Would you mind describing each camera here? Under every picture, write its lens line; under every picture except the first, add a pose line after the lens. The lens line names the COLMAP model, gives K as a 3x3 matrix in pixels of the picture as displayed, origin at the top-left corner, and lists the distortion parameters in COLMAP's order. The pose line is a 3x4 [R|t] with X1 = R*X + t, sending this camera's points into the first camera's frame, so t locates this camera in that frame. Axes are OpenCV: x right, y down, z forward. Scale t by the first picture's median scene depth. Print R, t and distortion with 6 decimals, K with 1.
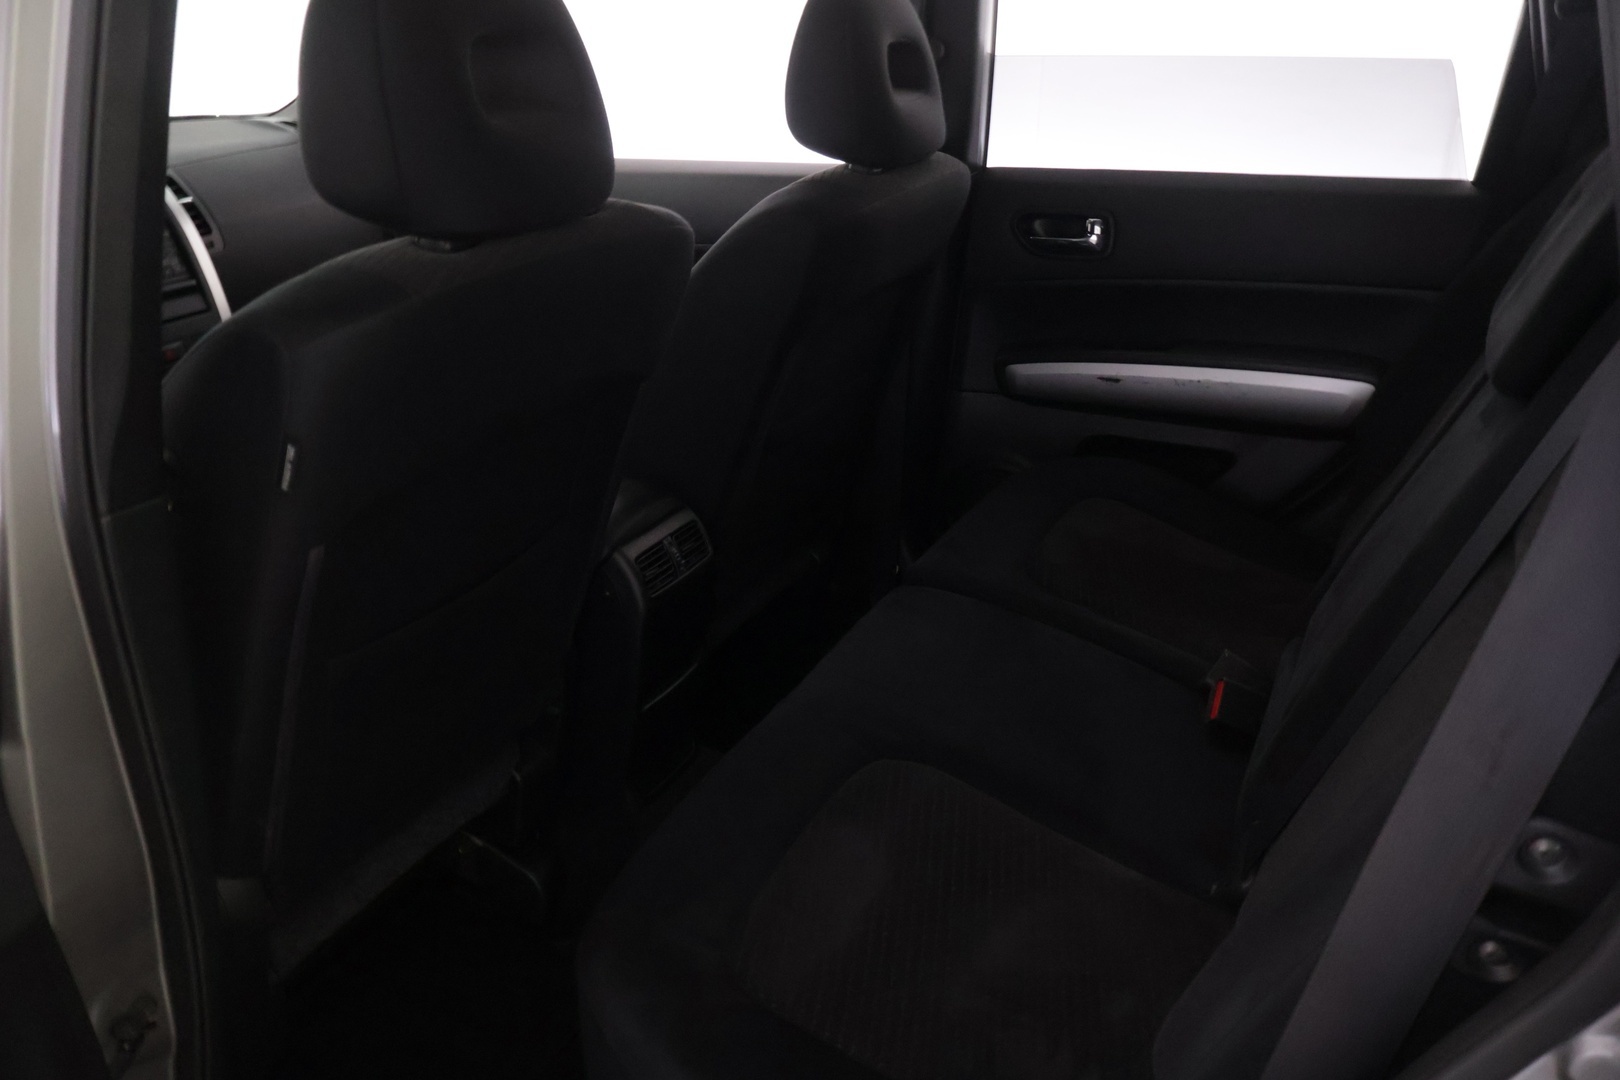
lens RADIAL K [[1353.2, 0, 815.3], [0, 1353.2, 535.1], [0, 0, 1]] dist [-0.006652, 0.015846]
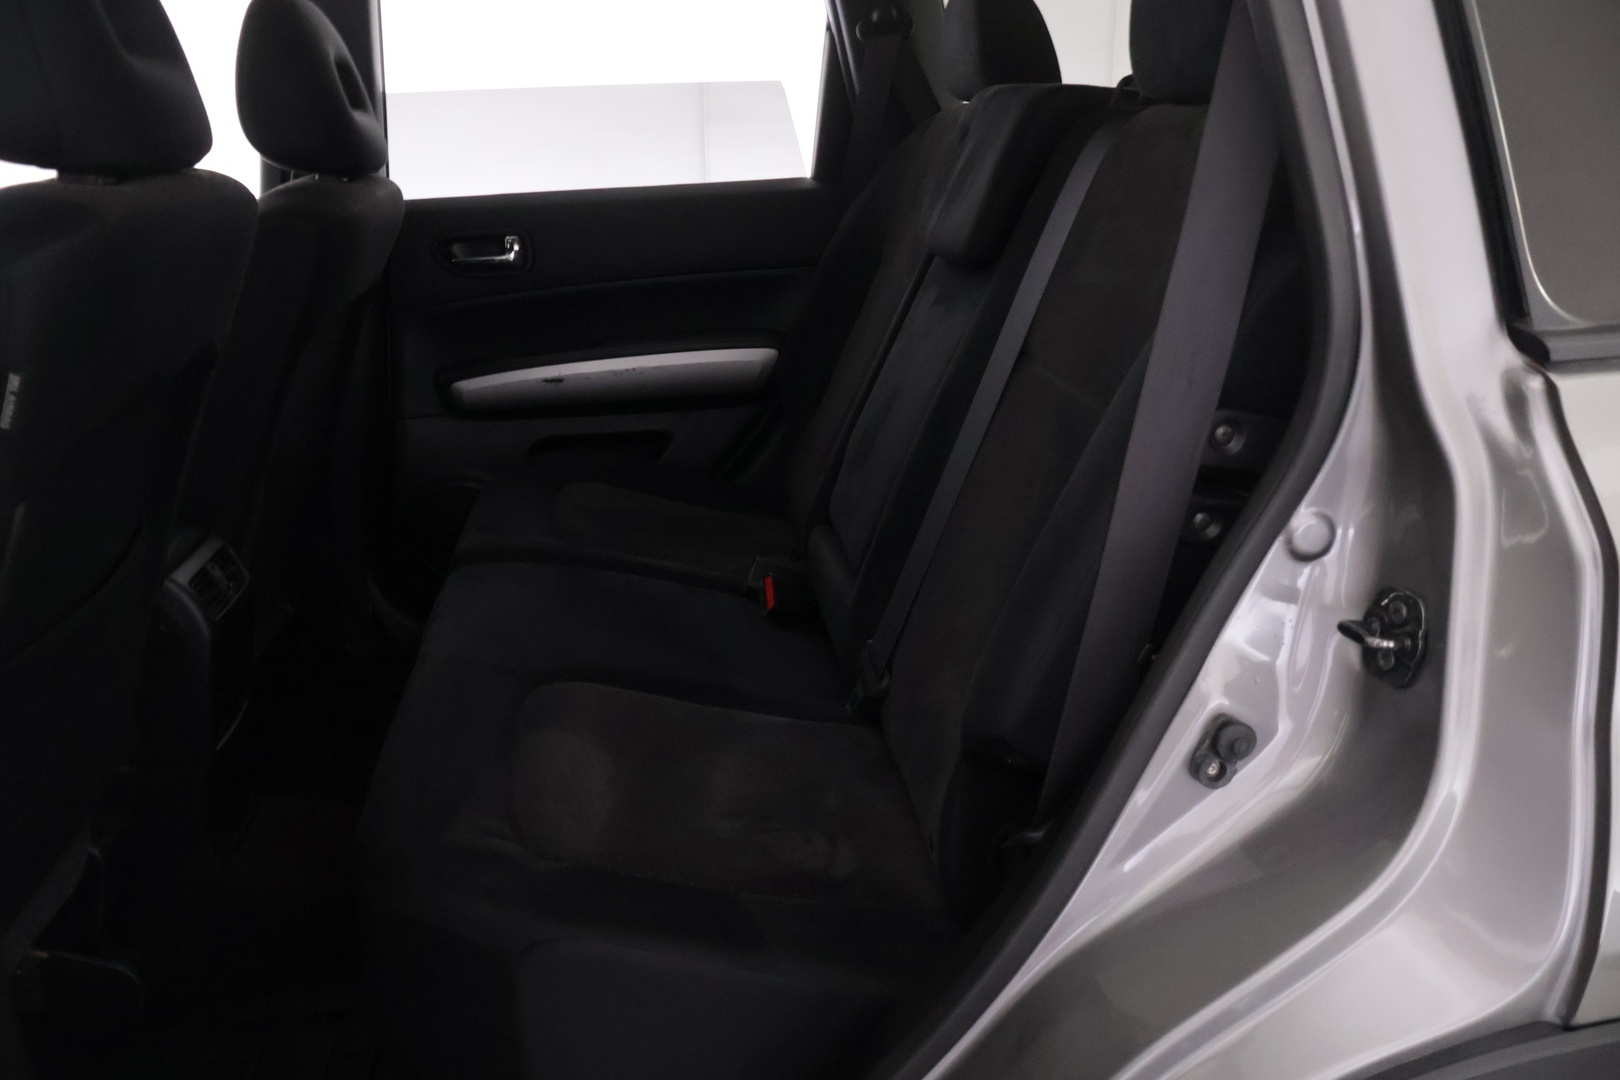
lens RADIAL K [[1353.2, 0, 807.9], [0, 1353.2, 543.5], [0, 0, 1]] dist [-0.006652, 0.015846]
pose [[0.836625, -0.180283, 0.517259, -0.237881], [0.225503, 0.973914, -0.025289, 0.103790], [-0.499207, 0.137800, 0.855455, -0.016841]]
